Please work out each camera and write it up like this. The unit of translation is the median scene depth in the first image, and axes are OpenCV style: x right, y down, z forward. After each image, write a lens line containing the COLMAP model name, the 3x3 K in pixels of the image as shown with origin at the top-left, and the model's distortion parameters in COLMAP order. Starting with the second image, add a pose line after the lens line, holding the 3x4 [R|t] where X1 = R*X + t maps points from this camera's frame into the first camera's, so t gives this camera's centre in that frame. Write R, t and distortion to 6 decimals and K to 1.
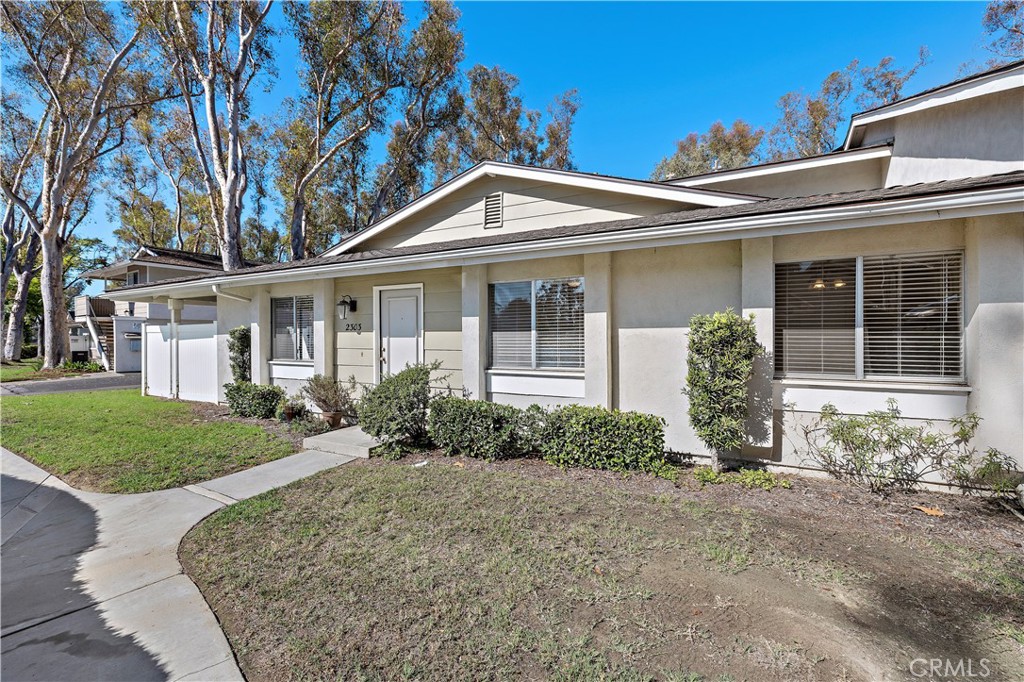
lens RADIAL K [[431.2, 0, 514.9], [0, 431.2, 342.2], [0, 0, 1]] dist [-0.000222, -0.000085]
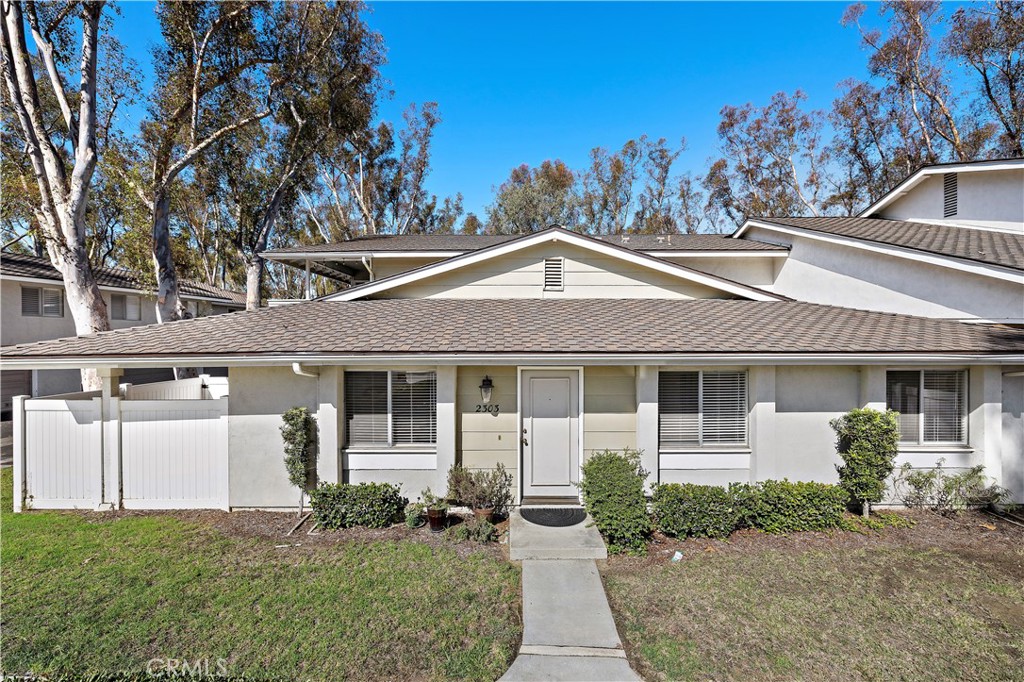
lens RADIAL K [[431.2, 0, 514.9], [0, 431.2, 342.2], [0, 0, 1]] dist [-0.000222, -0.000085]
pose [[0.885235, -0.004091, 0.465125, -0.658993], [0.002380, 0.999988, 0.004266, -0.158115], [-0.465137, -0.002669, 0.885235, 0.139963]]
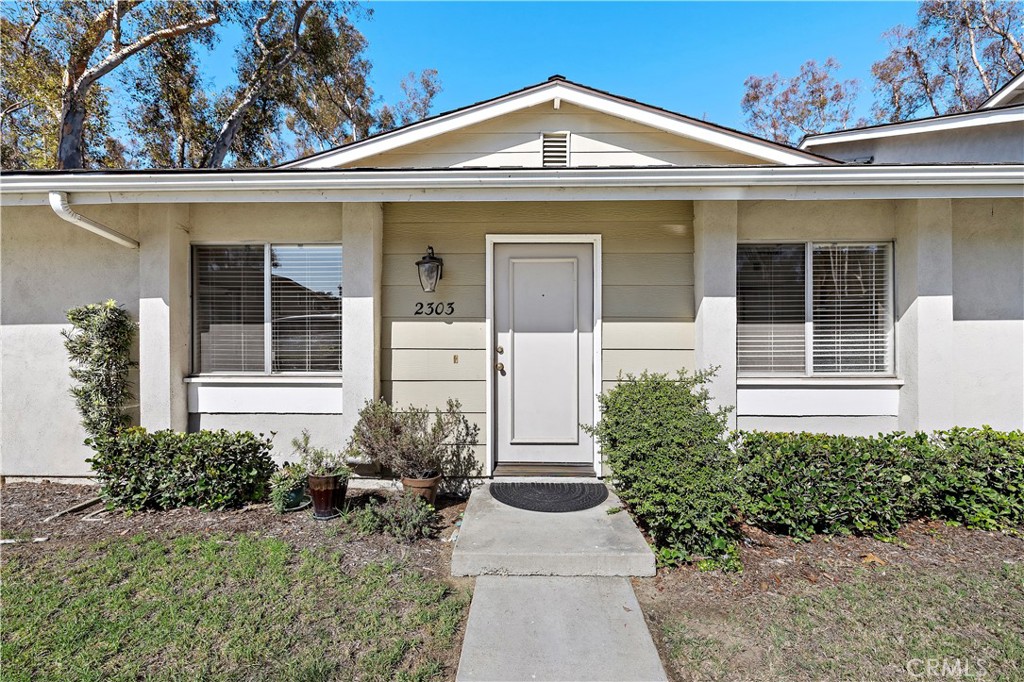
lens RADIAL K [[431.2, 0, 514.9], [0, 431.2, 342.2], [0, 0, 1]] dist [-0.000222, -0.000085]
pose [[0.897773, 0.001013, 0.440457, -0.456849], [0.002624, 0.999967, -0.007649, 0.009654], [-0.440450, 0.008023, 0.897741, 0.421763]]
